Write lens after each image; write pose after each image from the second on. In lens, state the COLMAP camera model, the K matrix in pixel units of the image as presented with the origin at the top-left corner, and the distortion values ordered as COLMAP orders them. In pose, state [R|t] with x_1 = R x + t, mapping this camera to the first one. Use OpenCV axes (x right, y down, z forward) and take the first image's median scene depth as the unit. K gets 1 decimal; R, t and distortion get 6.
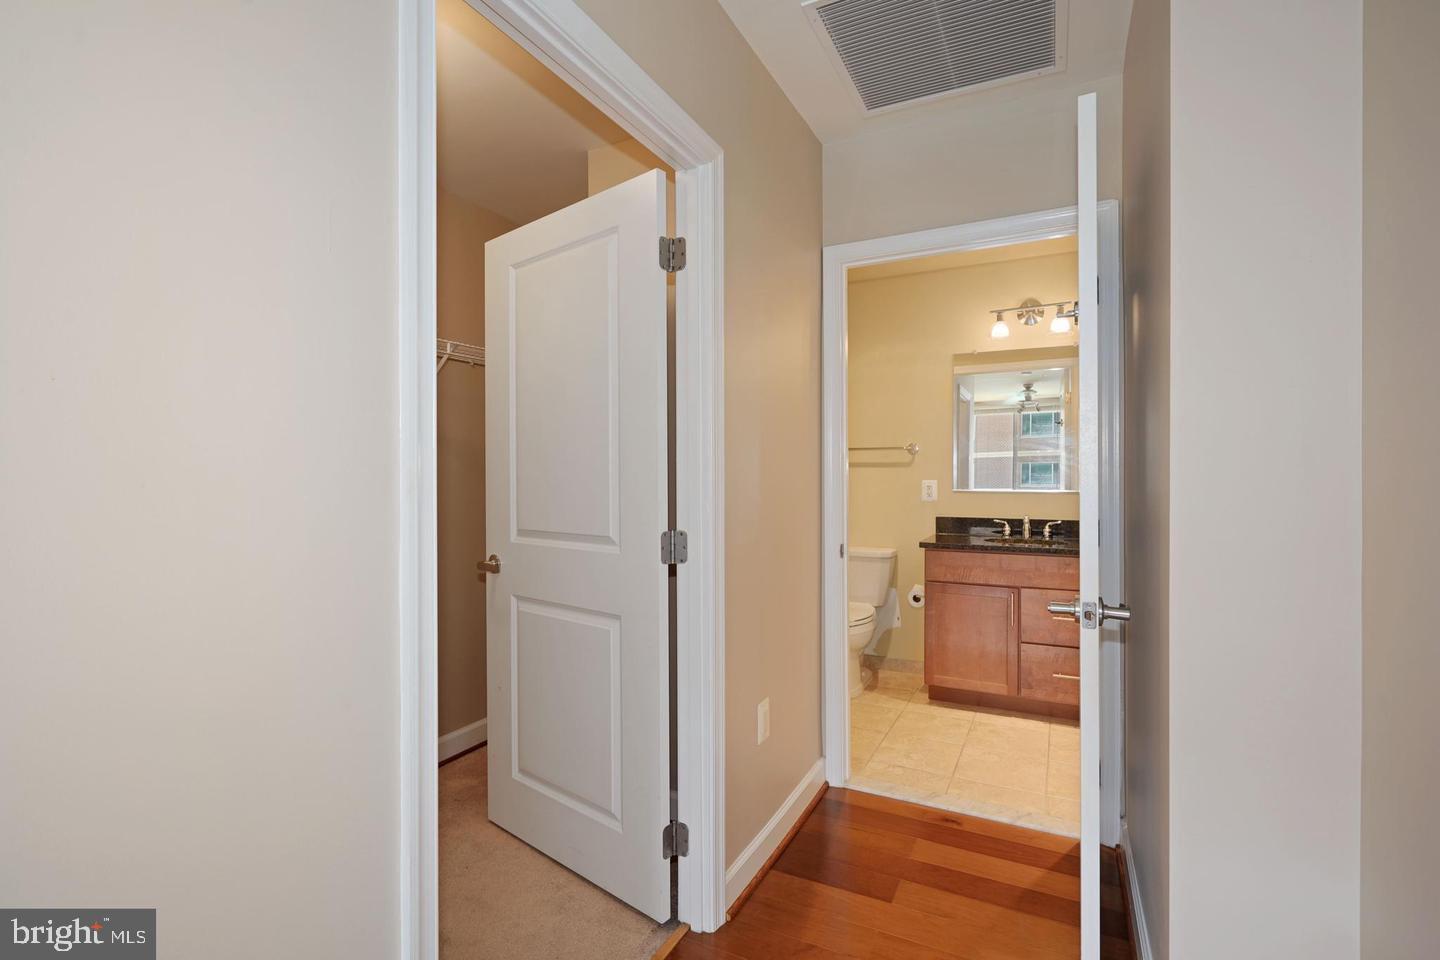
lens RADIAL K [[664.5, 0, 721.0], [0, 664.5, 498.4], [0, 0, 1]] dist [-0.000122, 0.000520]
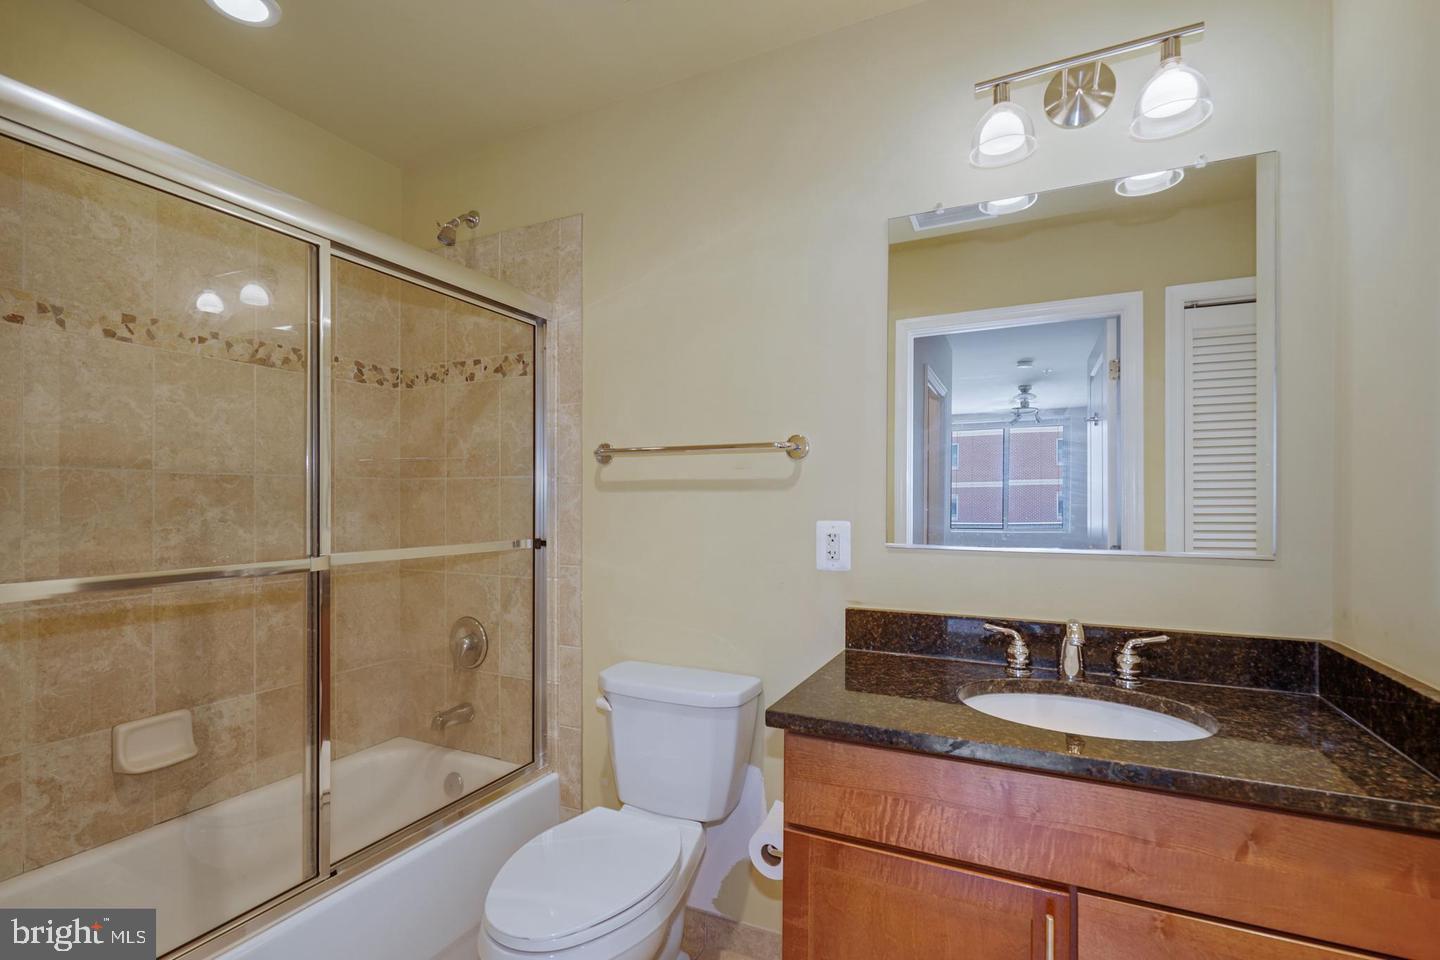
lens RADIAL K [[655.7, 0, 715.8], [0, 655.7, 508.8], [0, 0, 1]] dist [0.004247, 0.001257]
pose [[0.999944, 0.006100, 0.008697, 0.256059], [-0.005870, 0.999638, -0.026275, -0.025634], [-0.008854, 0.026222, 0.999617, 0.632286]]
